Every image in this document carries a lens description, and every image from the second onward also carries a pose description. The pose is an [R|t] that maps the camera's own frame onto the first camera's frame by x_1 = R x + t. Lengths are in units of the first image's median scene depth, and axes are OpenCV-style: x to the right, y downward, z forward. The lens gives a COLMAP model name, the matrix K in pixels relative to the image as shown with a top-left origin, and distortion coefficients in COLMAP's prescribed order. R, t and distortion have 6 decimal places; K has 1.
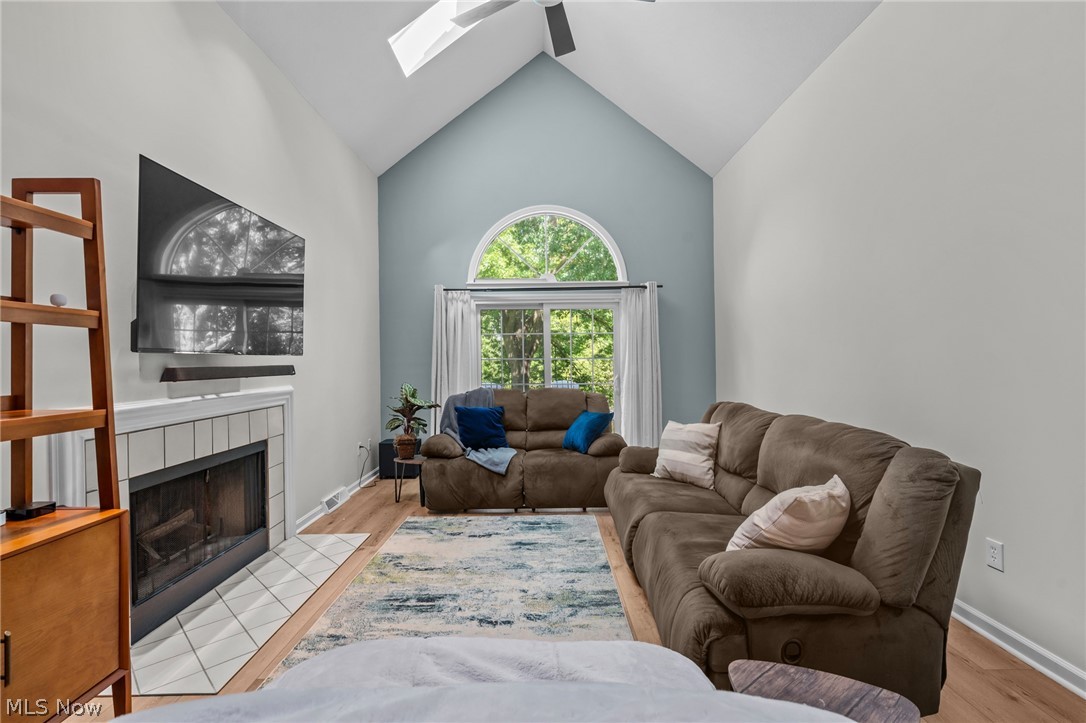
lens RADIAL K [[482.0, 0, 550.5], [0, 482.0, 361.9], [0, 0, 1]] dist [0.000343, 0.000474]
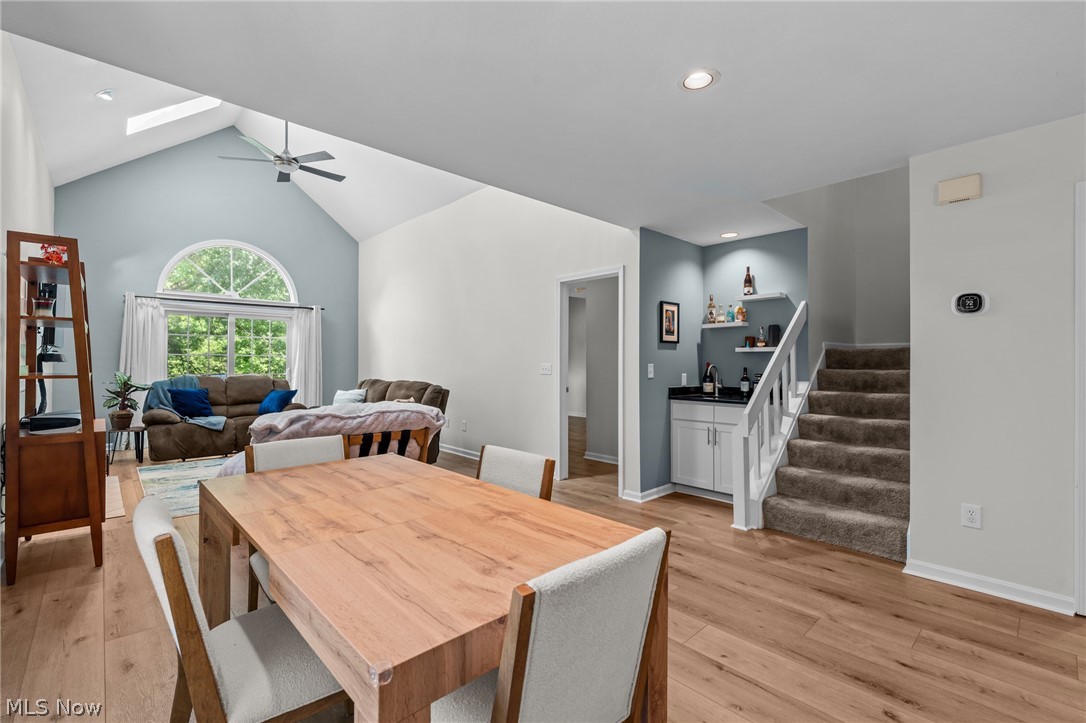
lens RADIAL K [[482.0, 0, 543.7], [0, 482.0, 357.8], [0, 0, 1]] dist [0.000343, 0.000474]
pose [[0.744456, 0.020387, 0.667360, -0.323053], [-0.010955, 0.999772, -0.018322, 0.019472], [-0.667581, 0.006329, 0.744510, -0.724783]]
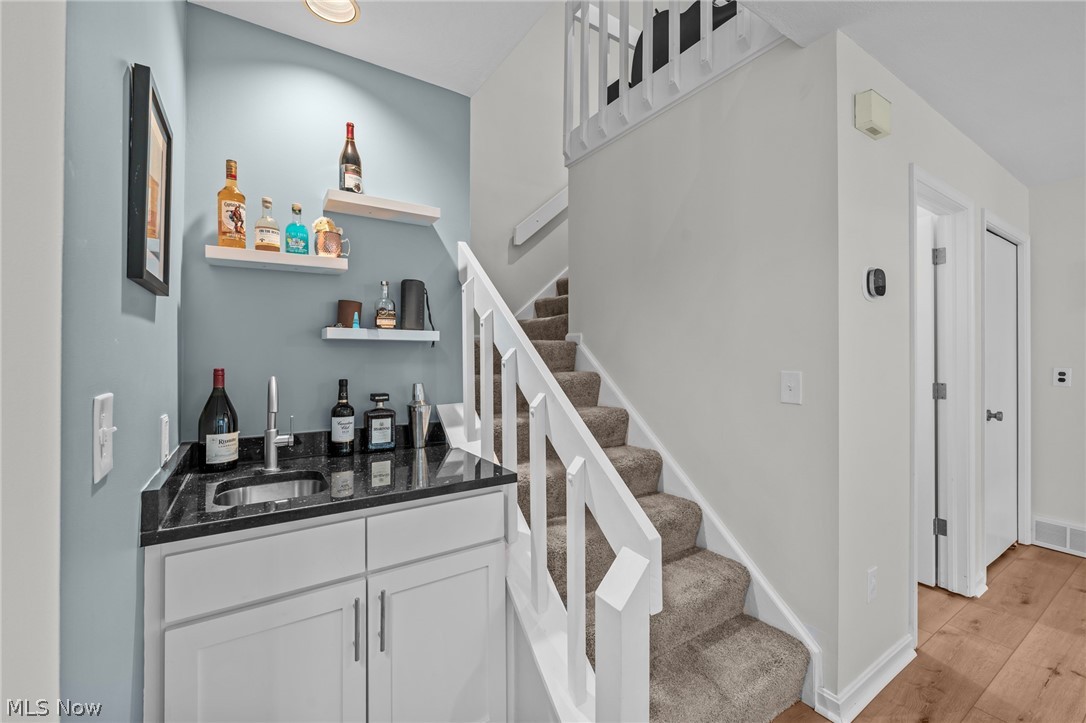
lens RADIAL K [[460.3, 0, 534.0], [0, 460.3, 350.5], [0, 0, 1]] dist [0.002440, 0.000802]
pose [[-0.535407, 0.017472, 0.844413, 0.300456], [0.002398, 0.999813, -0.019167, -0.000628], [-0.844591, -0.008237, -0.535349, -0.157348]]
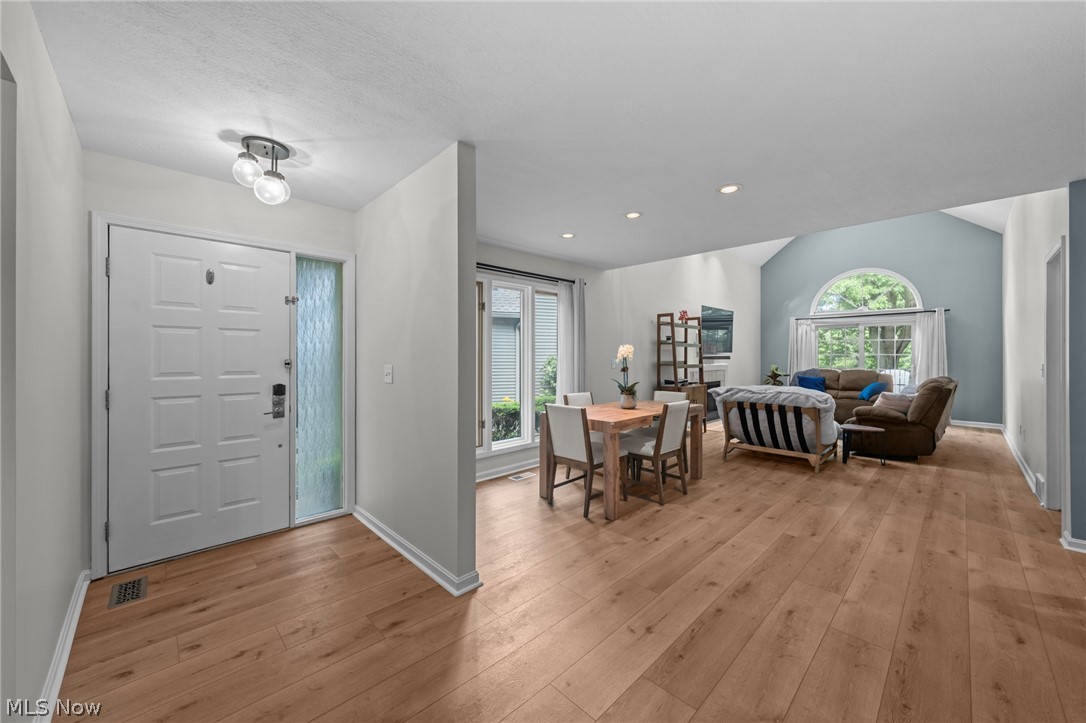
lens RADIAL K [[408.9, 0, 538.9], [0, 408.9, 353.4], [0, 0, 1]] dist [-0.000833, 0.000429]
pose [[0.672138, 0.007350, -0.740390, 0.395748], [-0.010604, 0.999944, 0.000300, 0.001746], [0.740350, 0.007650, 0.672178, -1.148117]]
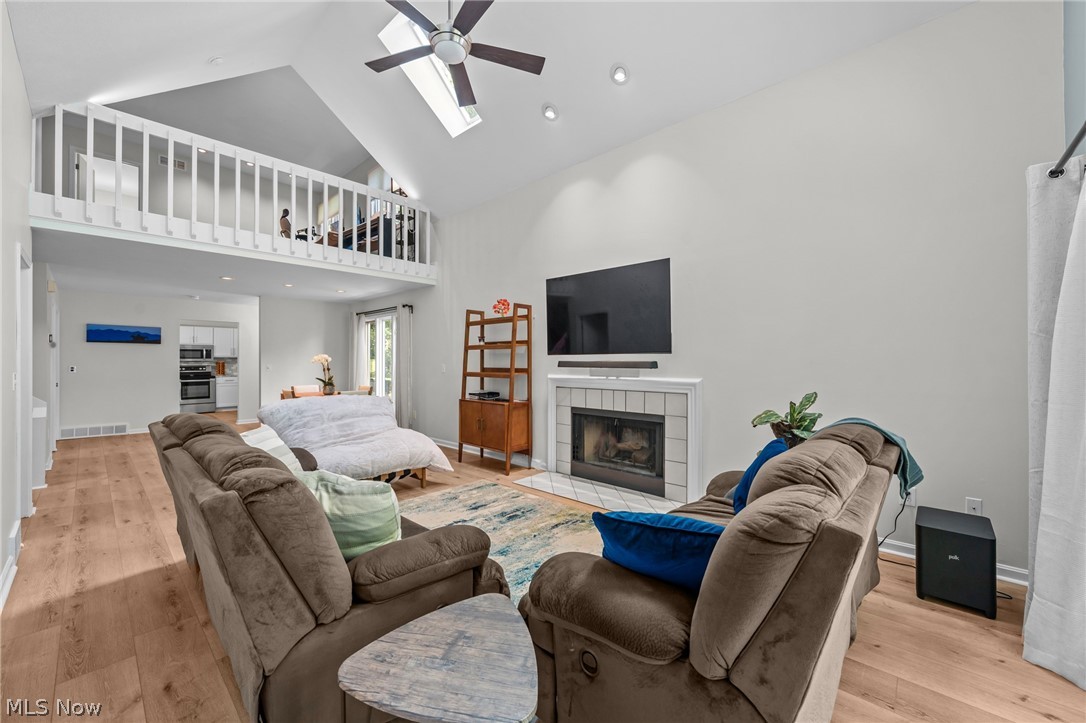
lens RADIAL K [[419.8, 0, 546.3], [0, 419.8, 356.5], [0, 0, 1]] dist [0.000387, -0.000029]
pose [[-0.688538, 0.008127, -0.725154, 0.397495], [0.009195, 0.999955, 0.002477, -0.009030], [0.725142, -0.004963, -0.688582, 1.257375]]
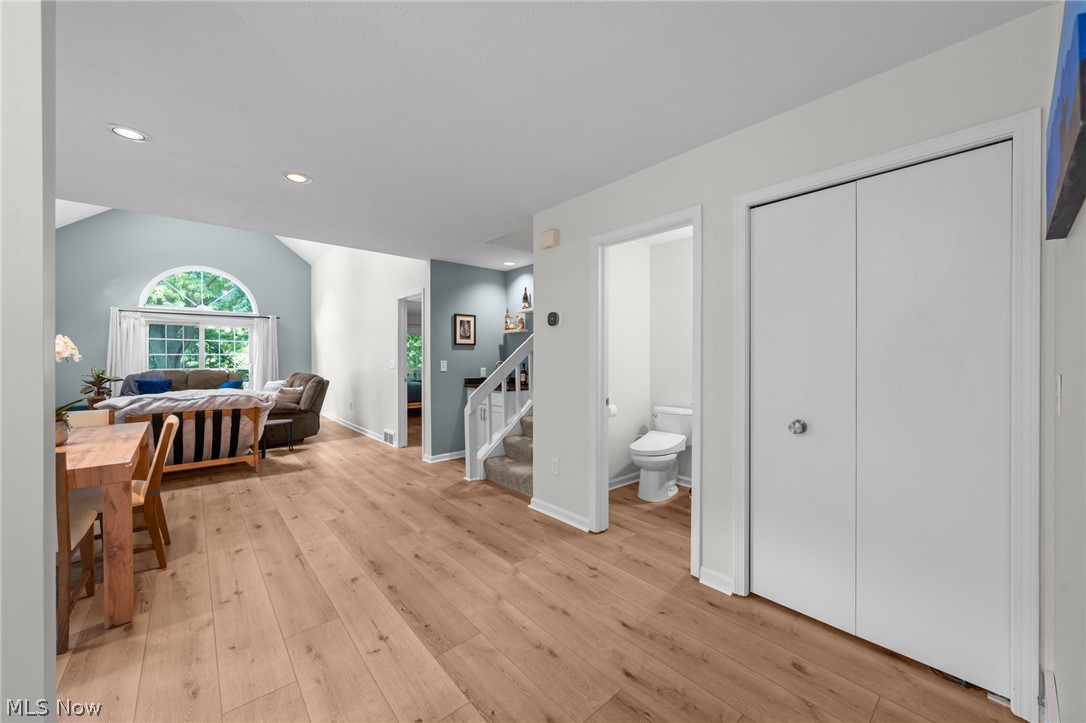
lens RADIAL K [[408.9, 0, 548.5], [0, 408.9, 360.6], [0, 0, 1]] dist [-0.000833, 0.000429]
pose [[0.765824, 0.006554, 0.643017, 0.002608], [-0.007772, 0.999969, -0.000936, 0.009349], [-0.643003, -0.004281, 0.765852, -1.196505]]
